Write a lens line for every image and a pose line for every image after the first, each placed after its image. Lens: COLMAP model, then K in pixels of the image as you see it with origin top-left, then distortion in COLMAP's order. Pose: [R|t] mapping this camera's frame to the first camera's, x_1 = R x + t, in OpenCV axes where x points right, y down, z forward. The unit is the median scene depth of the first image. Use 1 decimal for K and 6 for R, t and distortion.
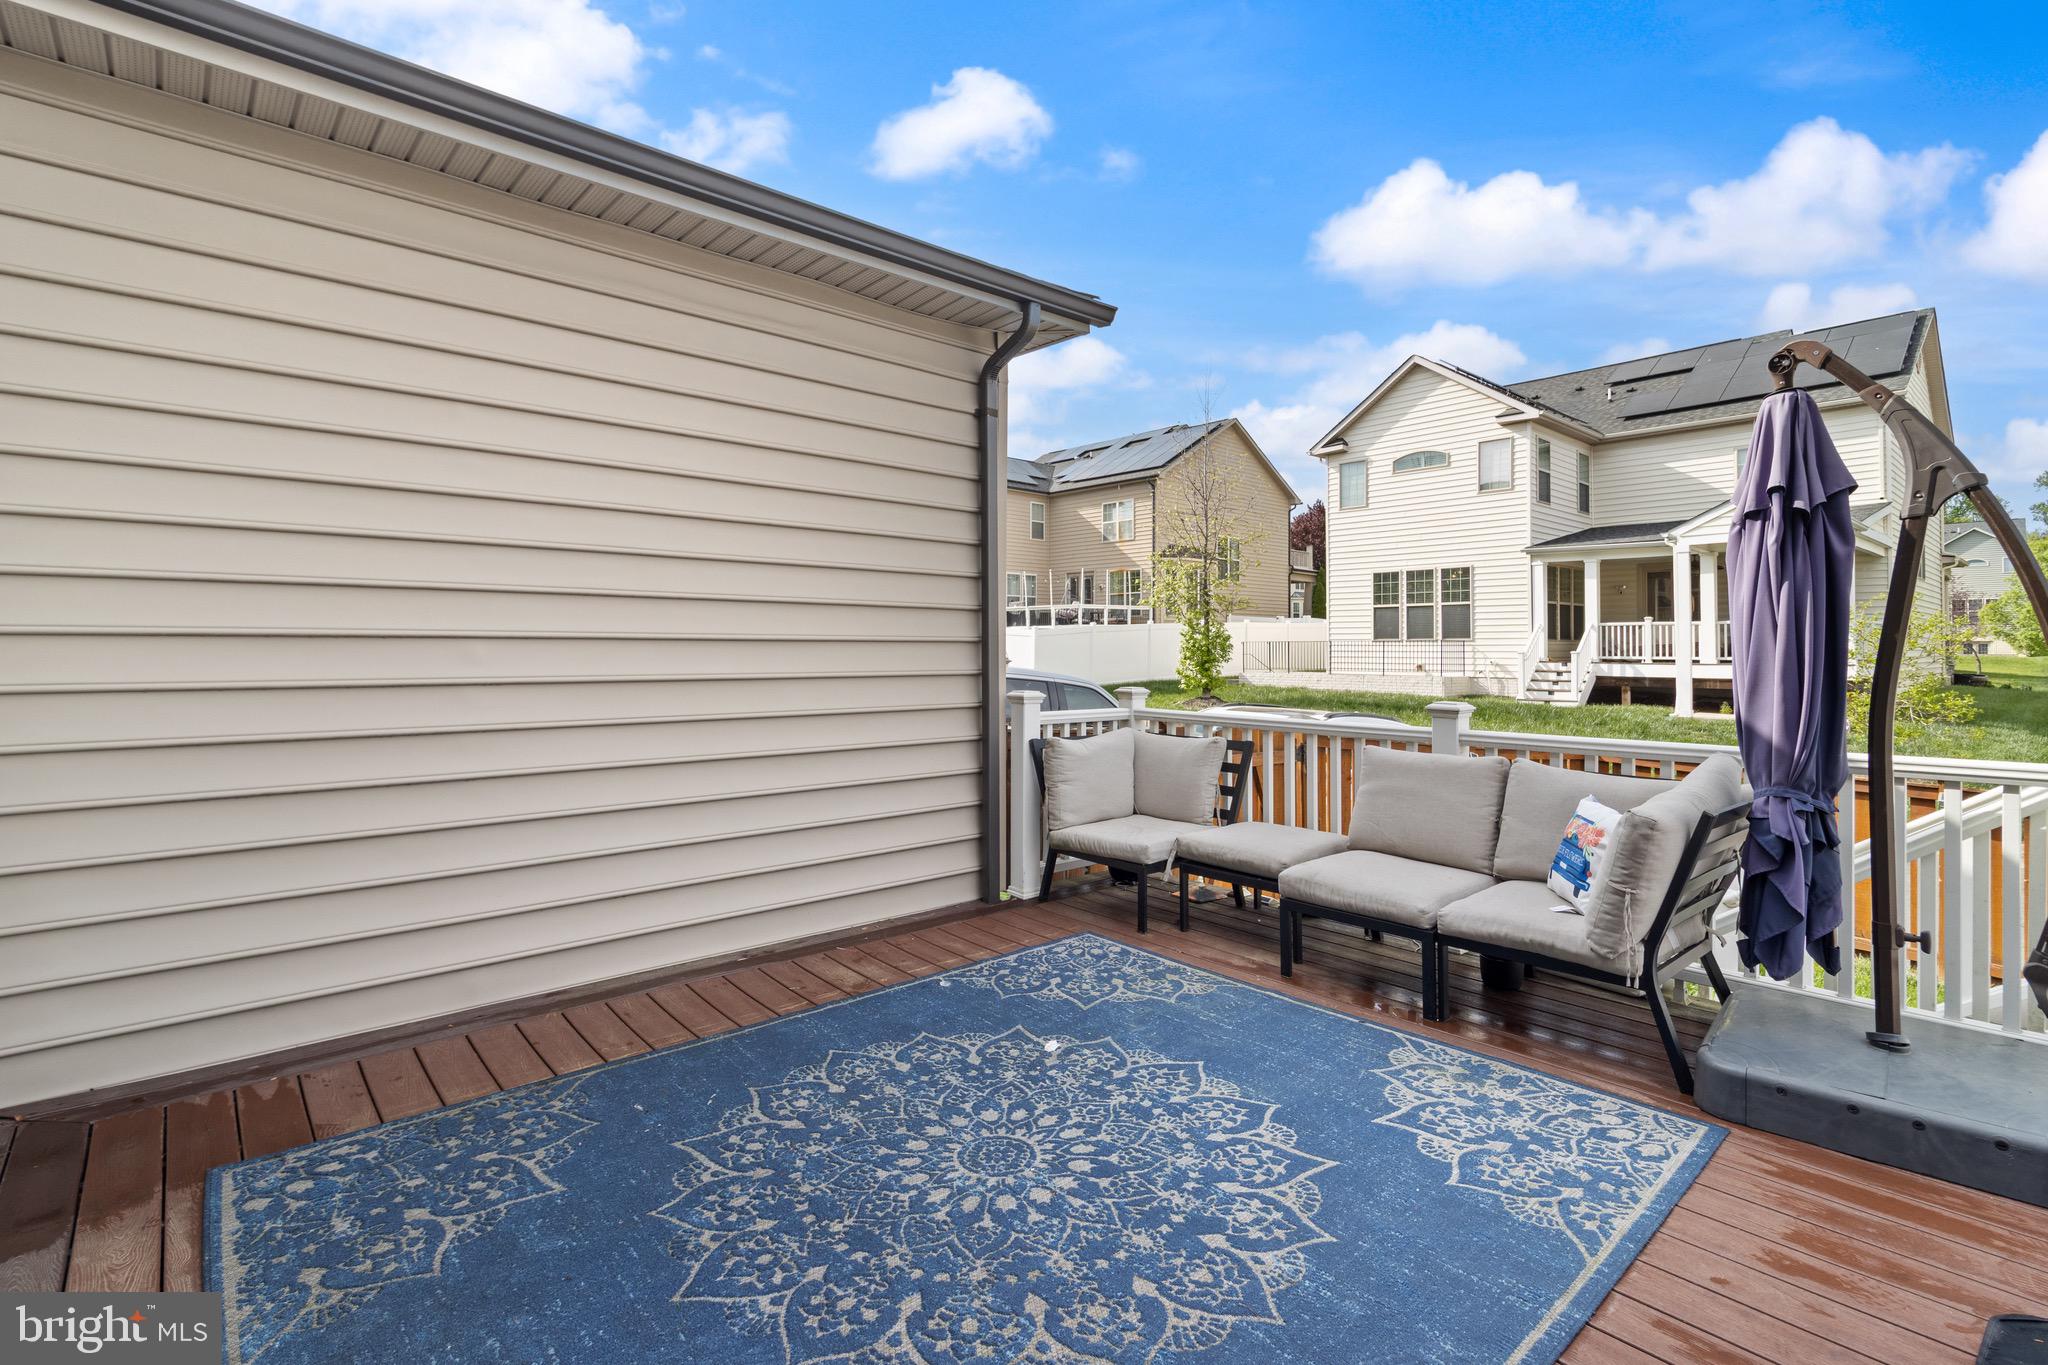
lens RADIAL K [[955.8, 0, 1022.8], [0, 955.8, 662.7], [0, 0, 1]] dist [-0.001323, 0.000958]
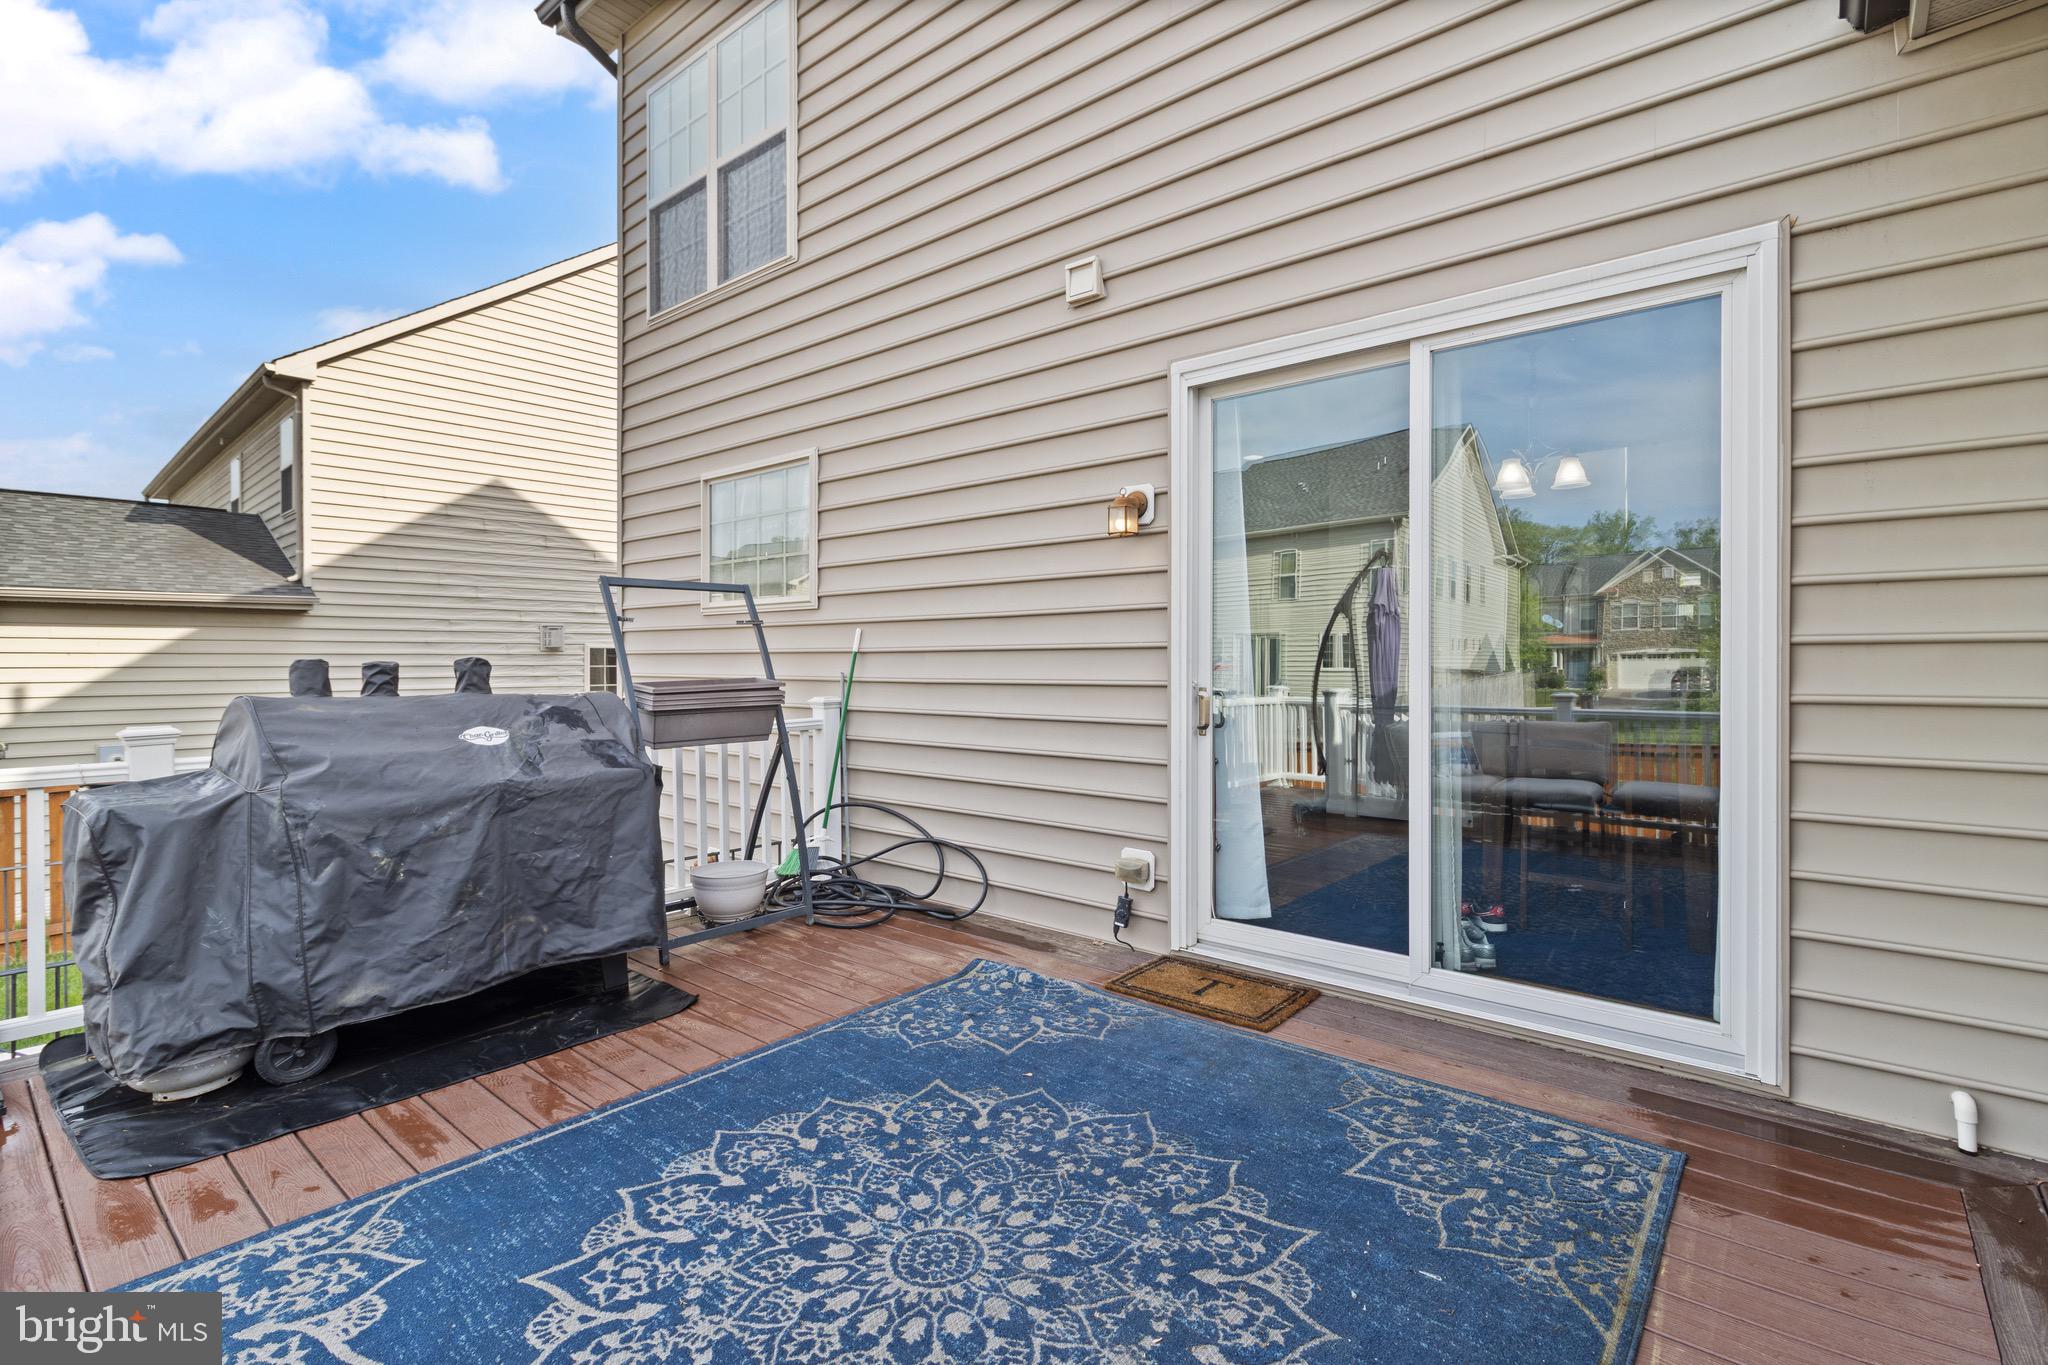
lens RADIAL K [[955.8, 0, 1022.8], [0, 955.8, 662.7], [0, 0, 1]] dist [-0.001323, 0.000958]
pose [[-0.989358, 0.000653, -0.145497, 0.019840], [-0.001447, 0.999896, 0.014329, -0.020917], [0.145492, 0.014387, -0.989255, 1.766324]]
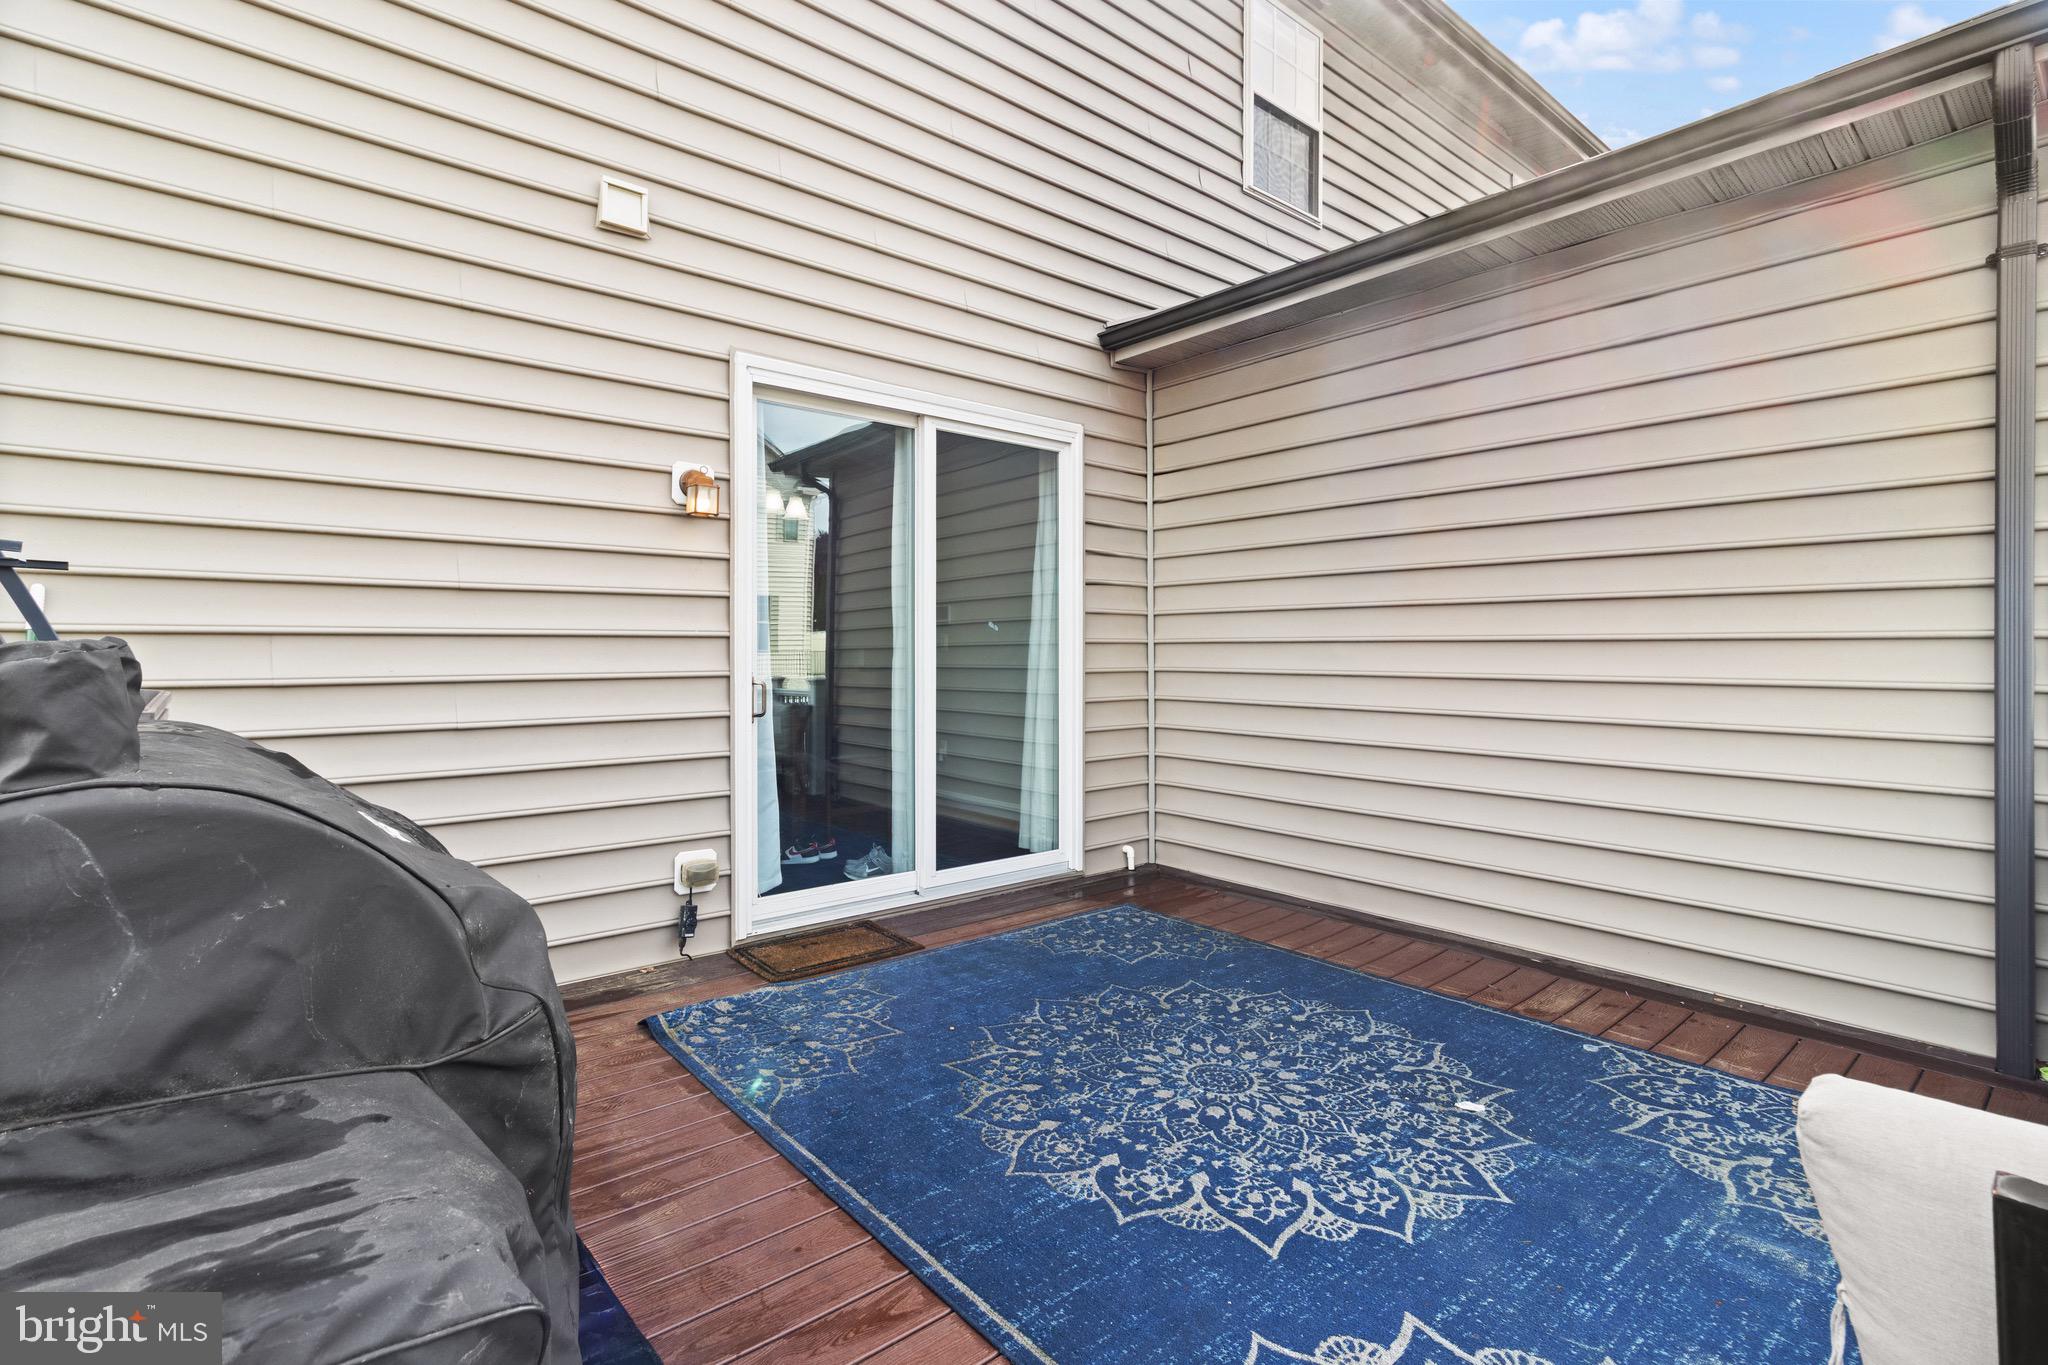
lens RADIAL K [[955.8, 0, 1022.8], [0, 955.8, 662.7], [0, 0, 1]] dist [-0.001323, 0.000958]
pose [[-0.019630, 0.011645, -0.999739, 1.106433], [-0.013999, 0.999831, 0.011921, -0.008210], [0.999709, 0.014229, -0.019464, 0.742005]]
